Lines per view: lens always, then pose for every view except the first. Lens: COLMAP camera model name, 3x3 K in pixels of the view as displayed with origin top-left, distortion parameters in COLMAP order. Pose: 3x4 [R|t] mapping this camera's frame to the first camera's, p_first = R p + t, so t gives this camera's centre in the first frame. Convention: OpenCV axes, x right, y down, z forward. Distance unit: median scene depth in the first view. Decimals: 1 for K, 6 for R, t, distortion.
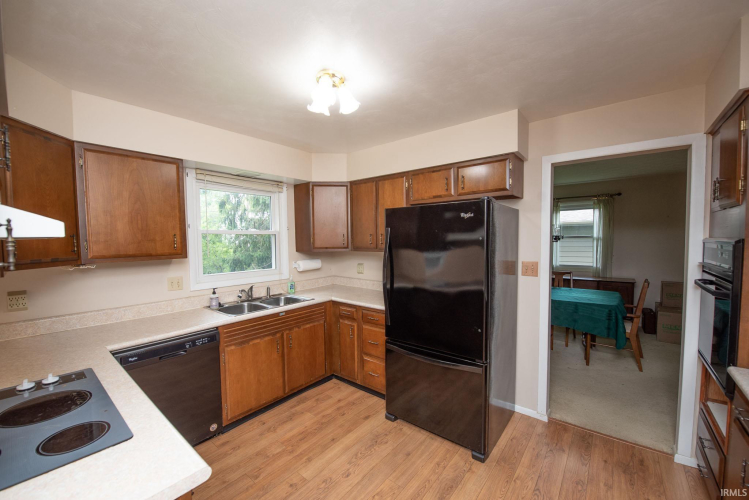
lens RADIAL K [[299.4, 0, 374.5], [0, 299.4, 250.0], [0, 0, 1]] dist [-0.000858, -0.000154]
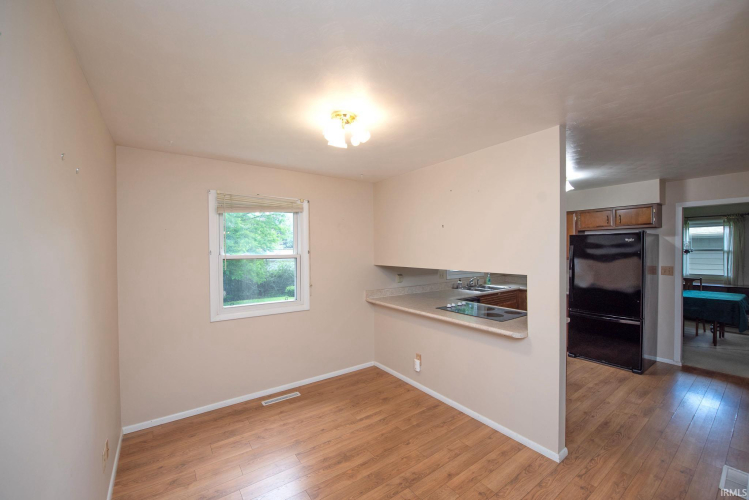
lens RADIAL K [[302.0, 0, 374.5], [0, 302.0, 250.0], [0, 0, 1]] dist [-0.013099, -0.000248]
pose [[0.966416, 0.006666, -0.256896, -0.487859], [-0.014687, 0.999462, -0.029317, 0.016186], [0.256563, 0.032105, 0.965994, -0.786395]]
